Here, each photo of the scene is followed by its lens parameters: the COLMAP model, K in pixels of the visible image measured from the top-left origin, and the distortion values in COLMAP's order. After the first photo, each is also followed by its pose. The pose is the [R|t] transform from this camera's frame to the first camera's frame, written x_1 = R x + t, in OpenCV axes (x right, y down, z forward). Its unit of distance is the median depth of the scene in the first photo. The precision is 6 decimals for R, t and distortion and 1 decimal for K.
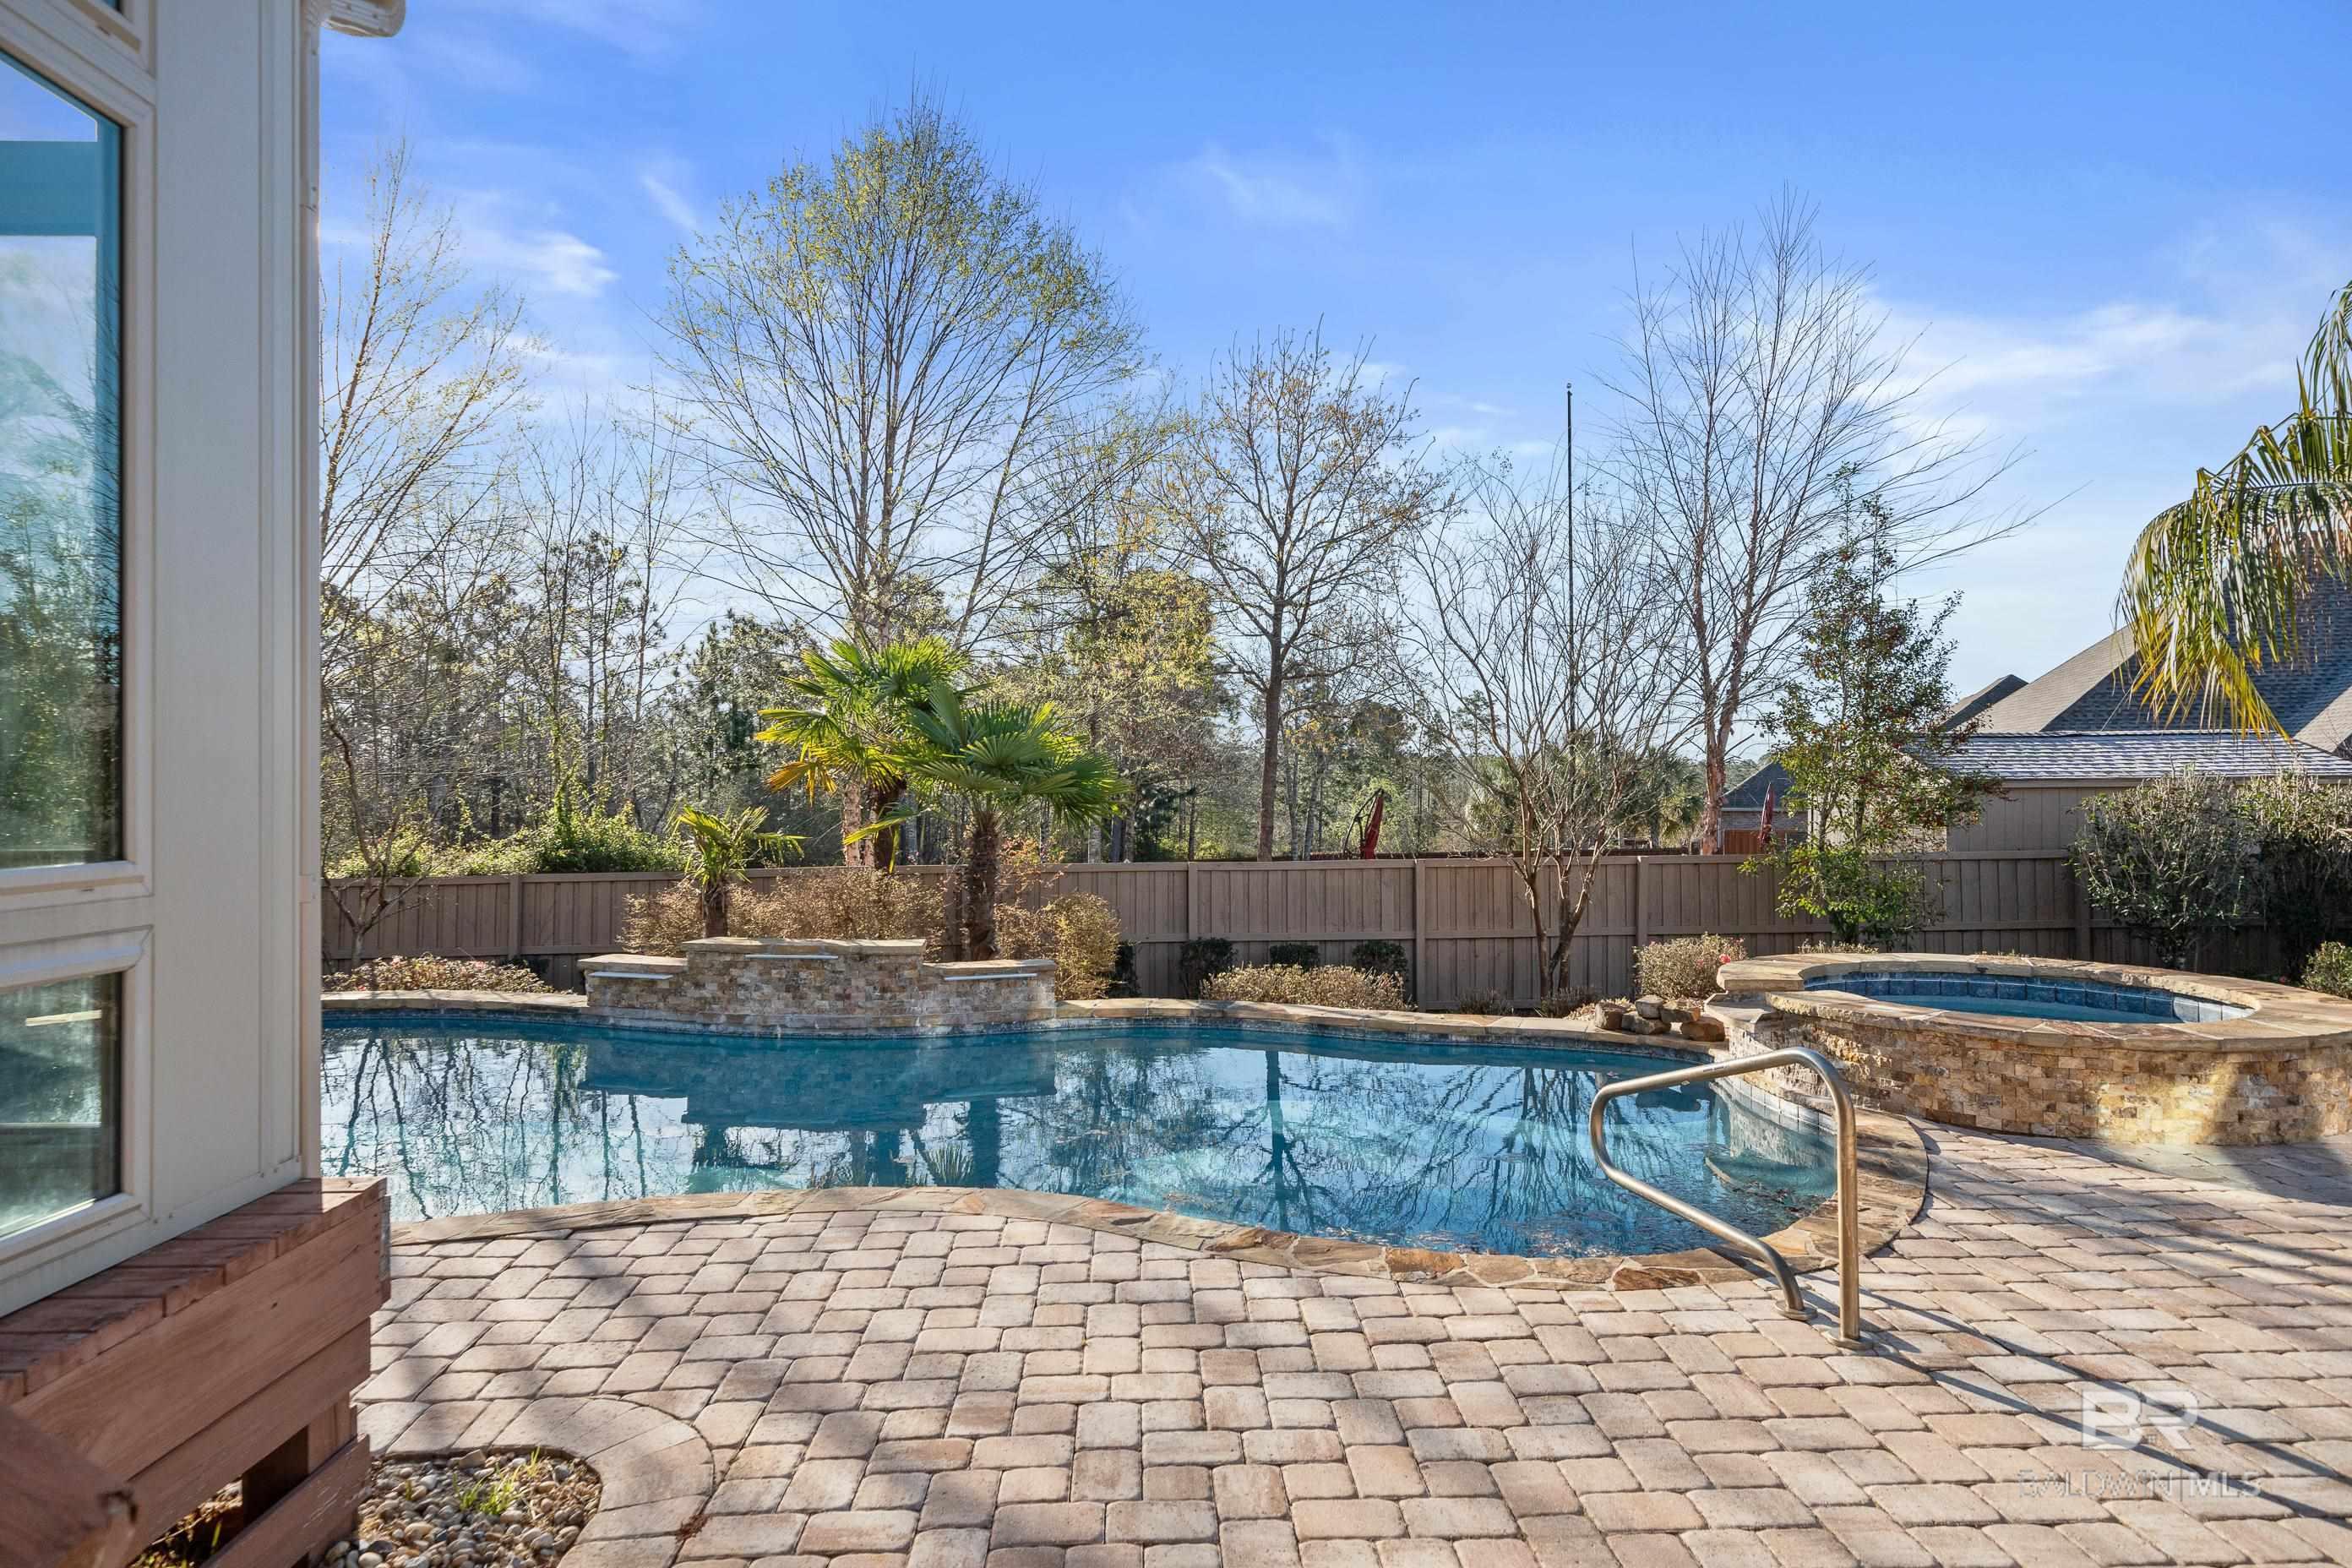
lens RADIAL K [[1314.9, 0, 1189.4], [0, 1314.9, 776.6], [0, 0, 1]] dist [0.000213, 0.000879]
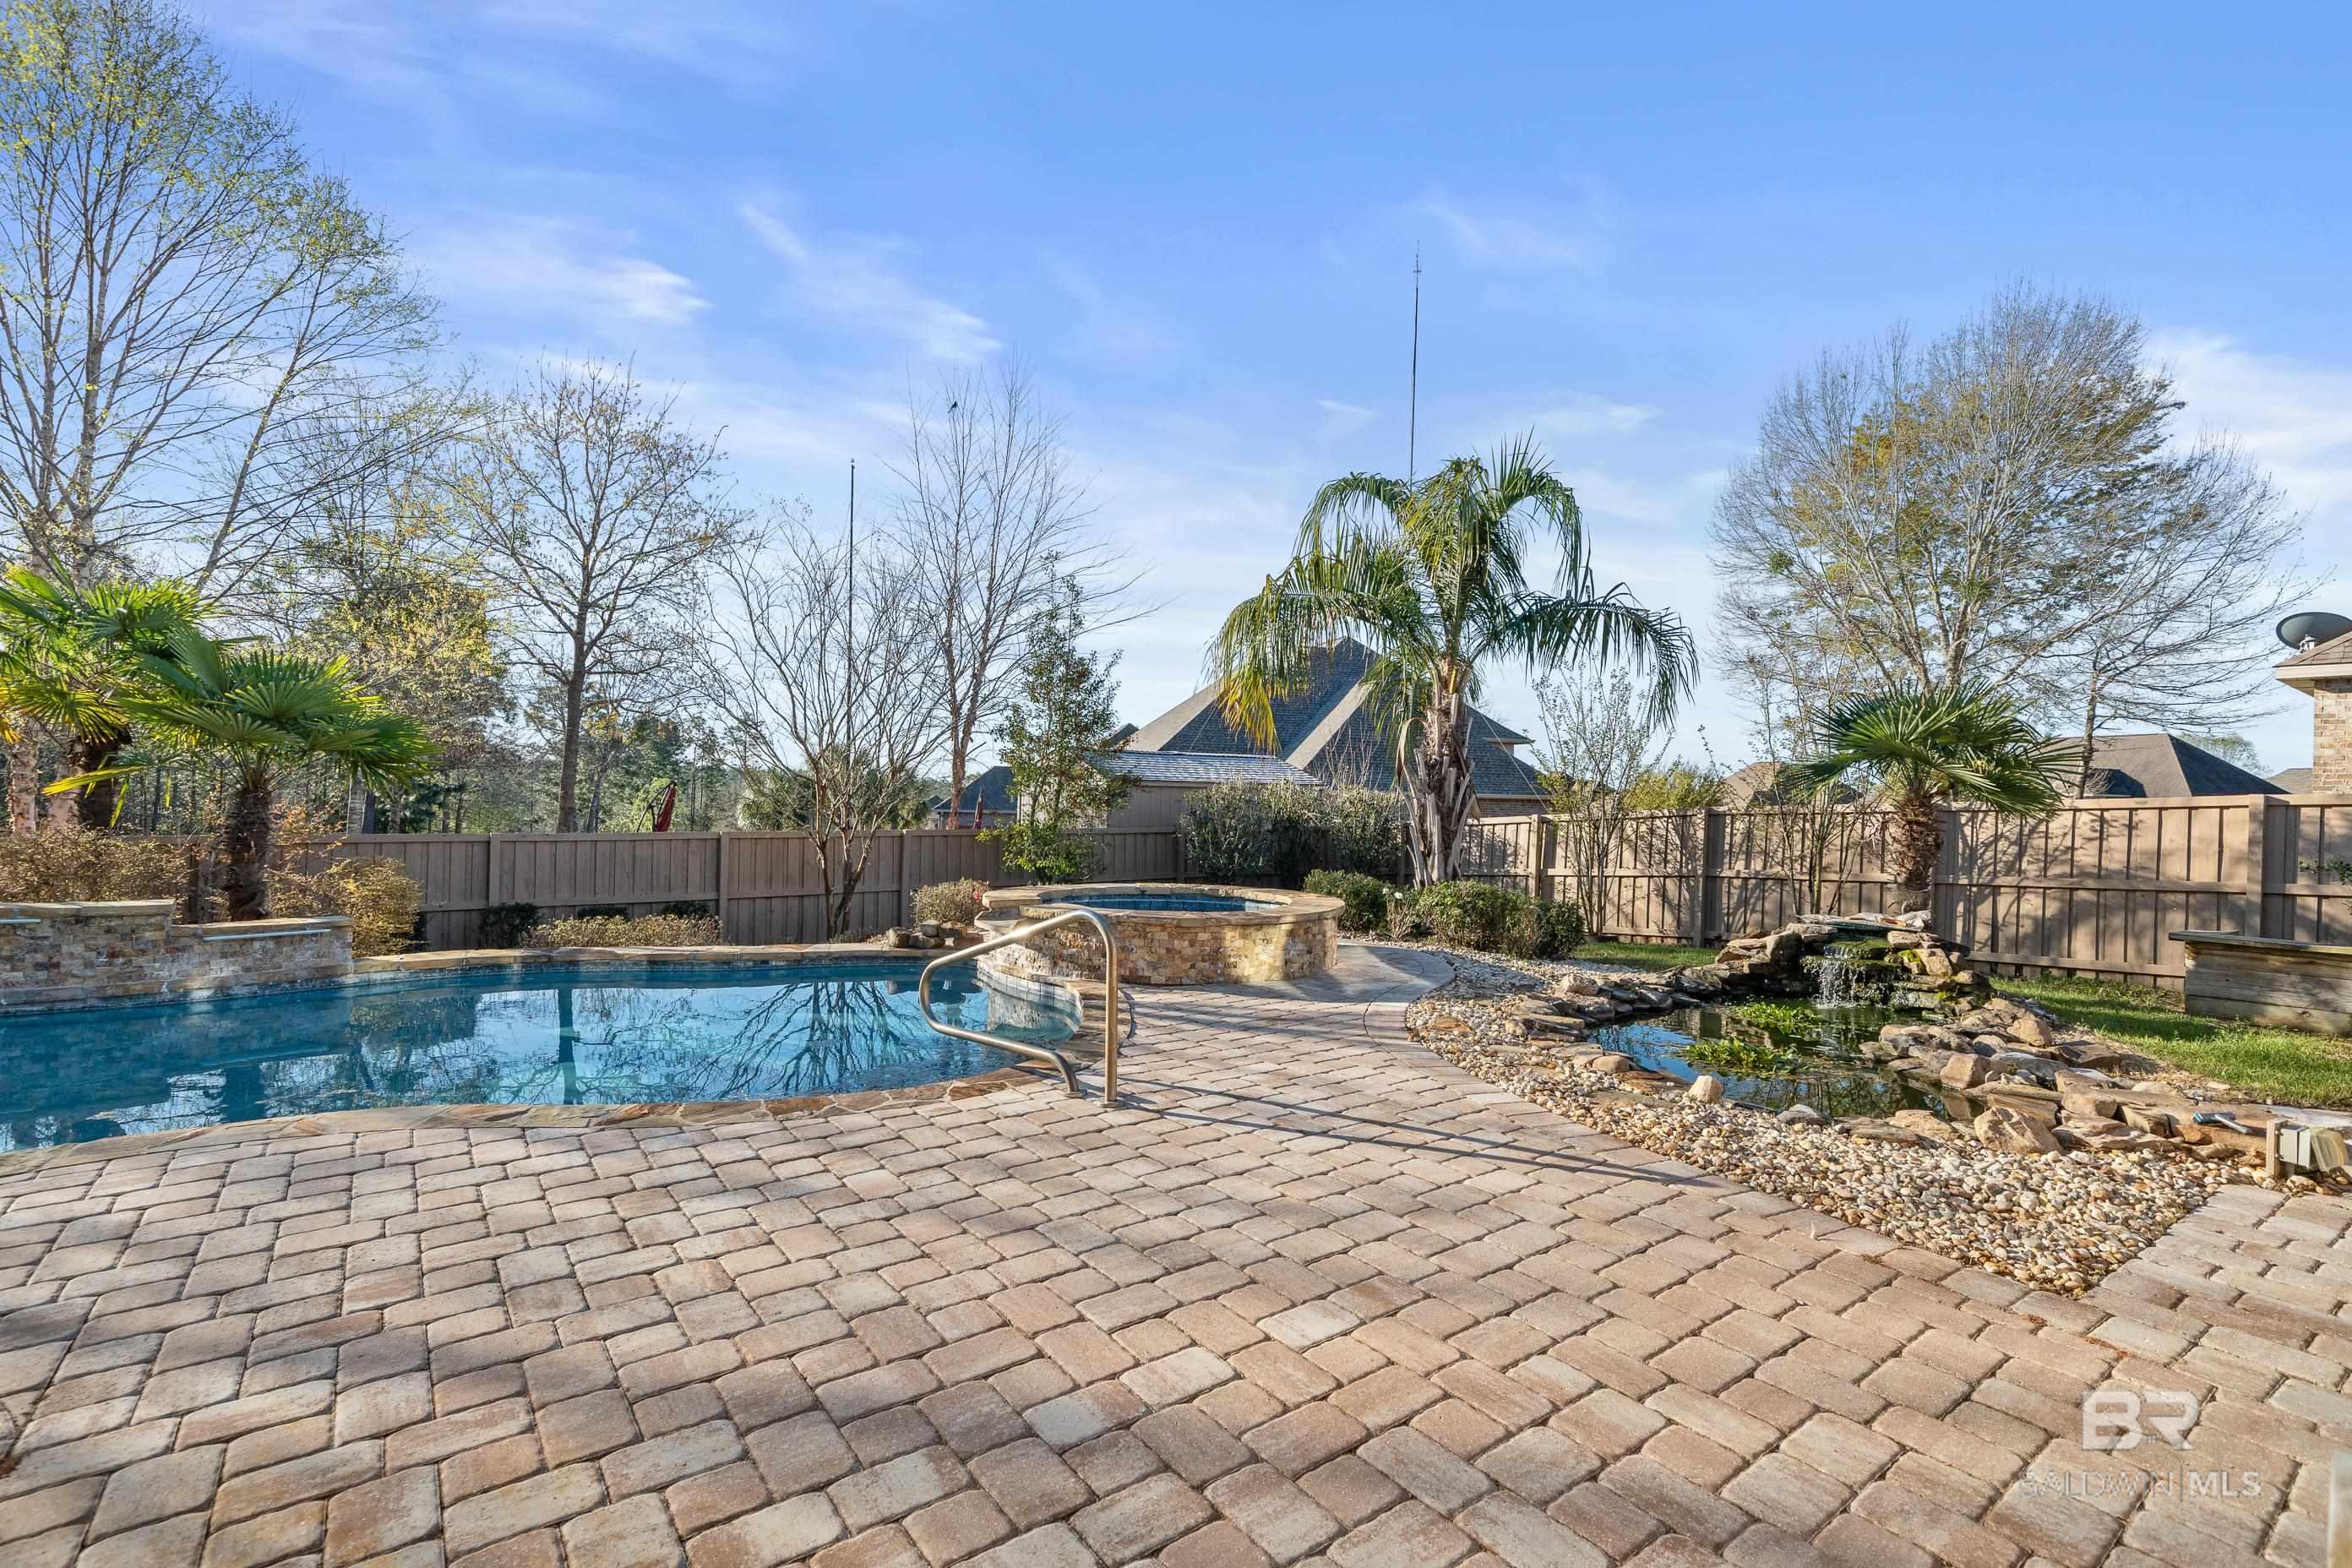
lens RADIAL K [[1044.0, 0, 1175.9], [0, 1044.0, 797.2], [0, 0, 1]] dist [0.001100, 0.000505]
pose [[0.820891, 0.020066, 0.570733, -0.029476], [-0.025326, 0.999678, 0.001280, 0.022420], [-0.570524, -0.015505, 0.821135, 0.001679]]
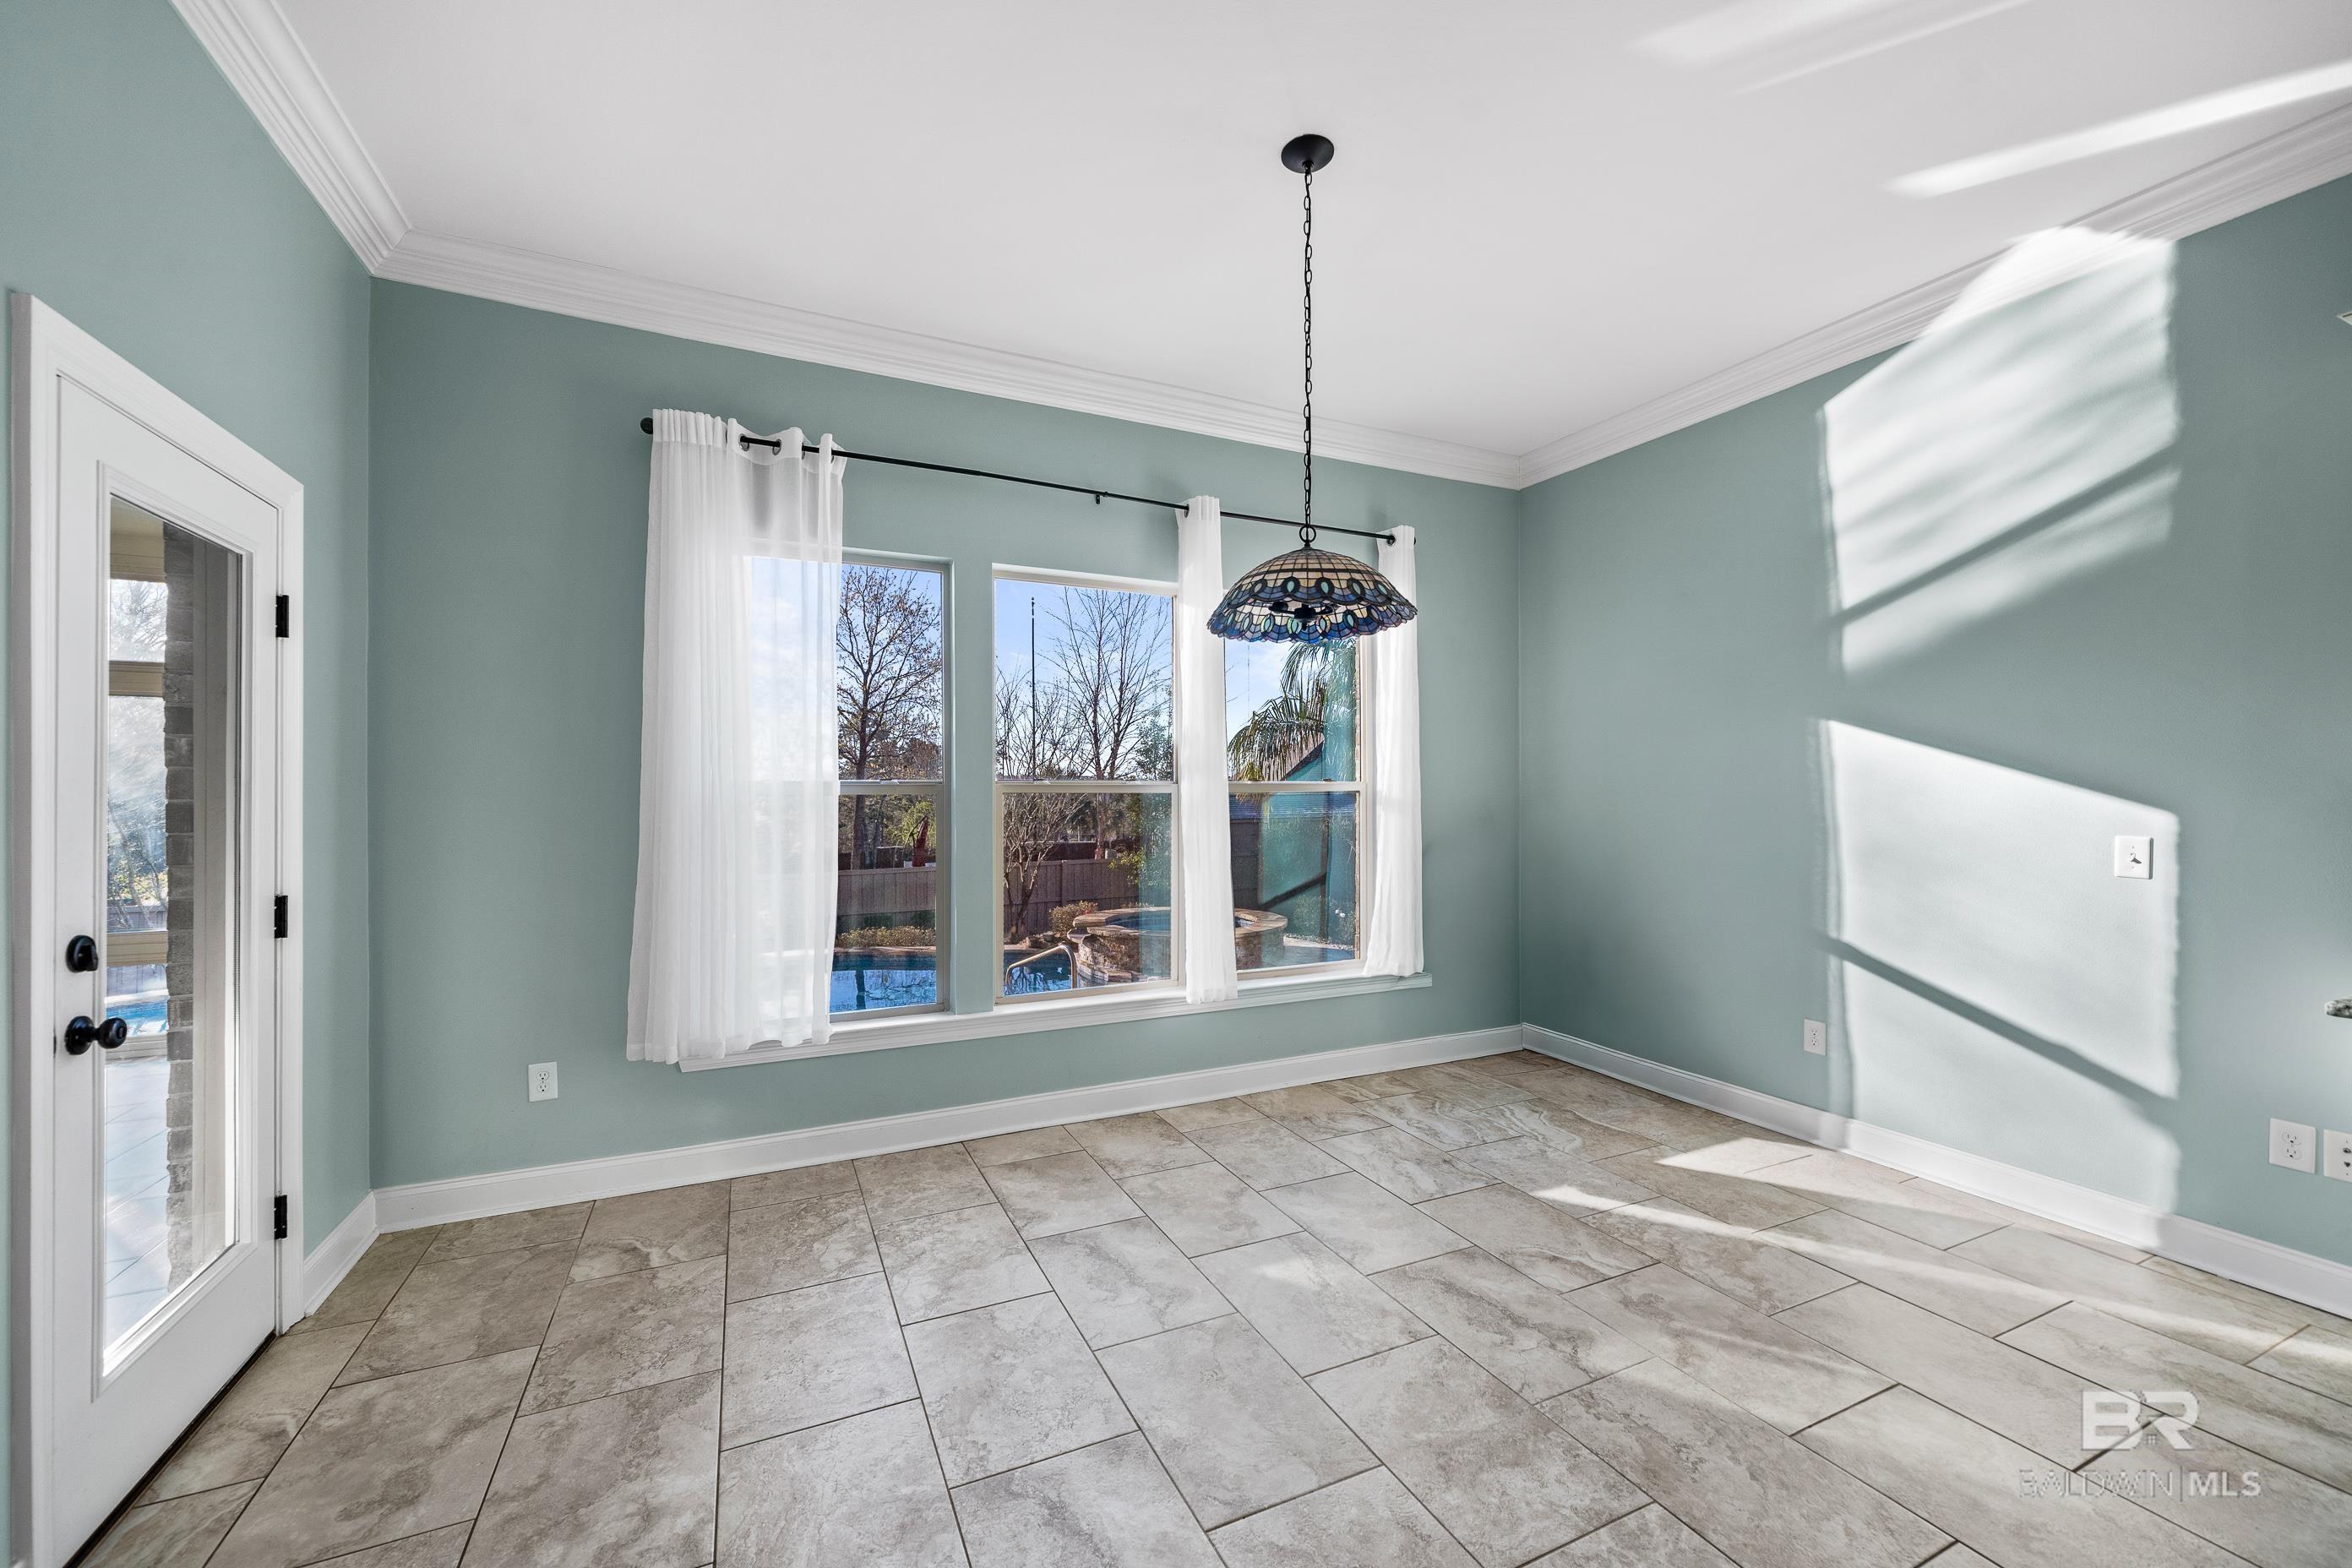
lens RADIAL K [[928.5, 0, 1181.4], [0, 928.5, 790.6], [0, 0, 1]] dist [0.000329, 0.000233]
pose [[0.917091, -0.002547, 0.398669, -0.049984], [0.000105, 0.999981, 0.006148, -0.056498], [-0.398677, -0.005596, 0.917074, -0.367712]]
